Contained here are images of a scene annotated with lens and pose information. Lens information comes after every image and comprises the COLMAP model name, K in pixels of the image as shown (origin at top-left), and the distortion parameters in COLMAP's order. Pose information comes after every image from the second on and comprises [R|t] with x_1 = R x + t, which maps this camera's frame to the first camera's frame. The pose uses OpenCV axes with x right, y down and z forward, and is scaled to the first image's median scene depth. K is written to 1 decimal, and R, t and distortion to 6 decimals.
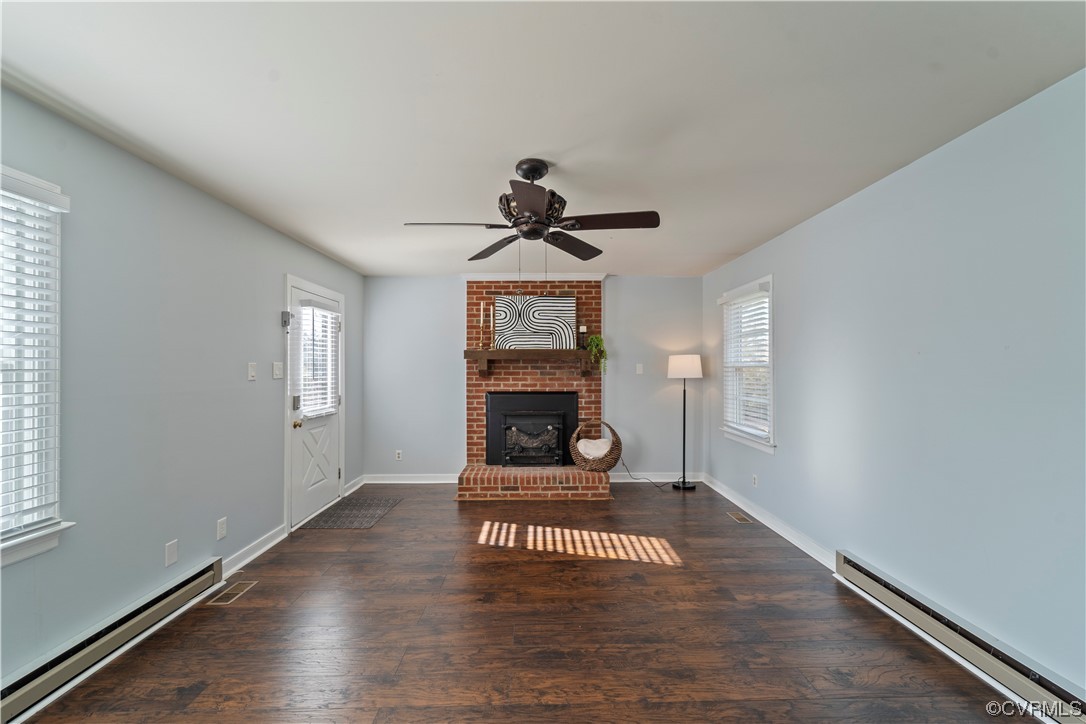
lens RADIAL K [[445.9, 0, 543.9], [0, 445.9, 359.5], [0, 0, 1]] dist [0.001697, -0.000134]
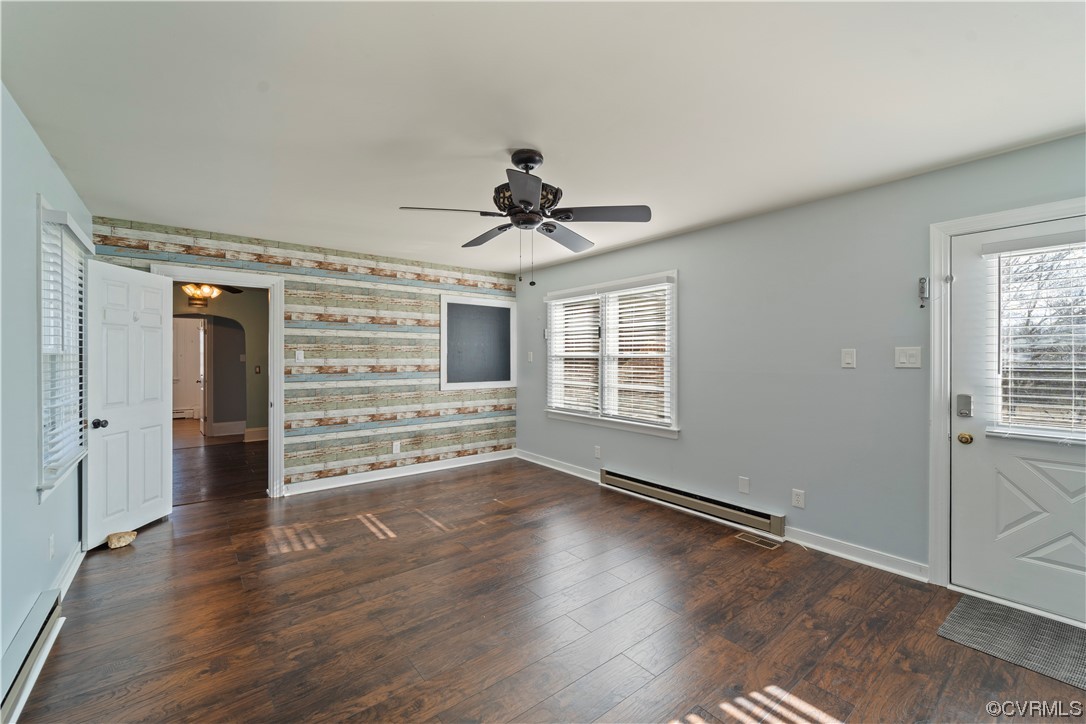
lens RADIAL K [[445.9, 0, 543.9], [0, 445.9, 359.5], [0, 0, 1]] dist [0.001697, -0.000134]
pose [[-0.790107, 0.006274, -0.612937, 0.401645], [0.014216, 0.999866, -0.008090, 0.026720], [0.612804, -0.015106, -0.790091, 1.298678]]
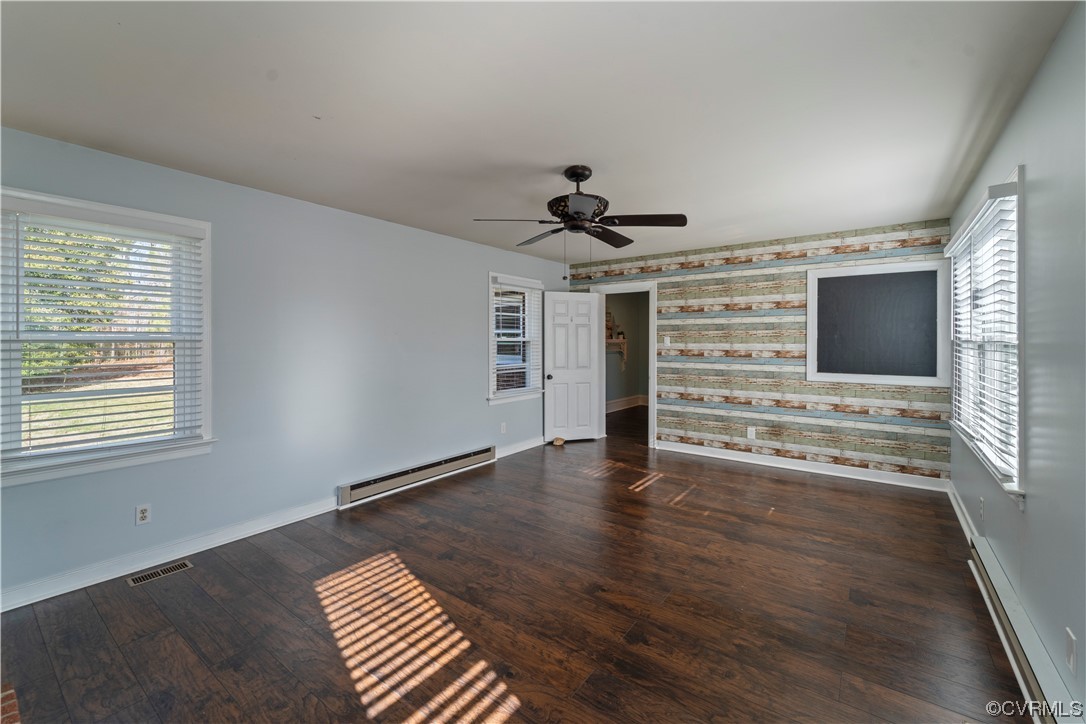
lens RADIAL K [[449.1, 0, 543.3], [0, 449.1, 342.2], [0, 0, 1]] dist [0.000106, -0.000060]
pose [[-0.793167, 0.002316, 0.609000, -0.478830], [-0.009208, 0.999833, -0.015795, 0.029796], [-0.608935, -0.018136, -0.793013, 1.422436]]
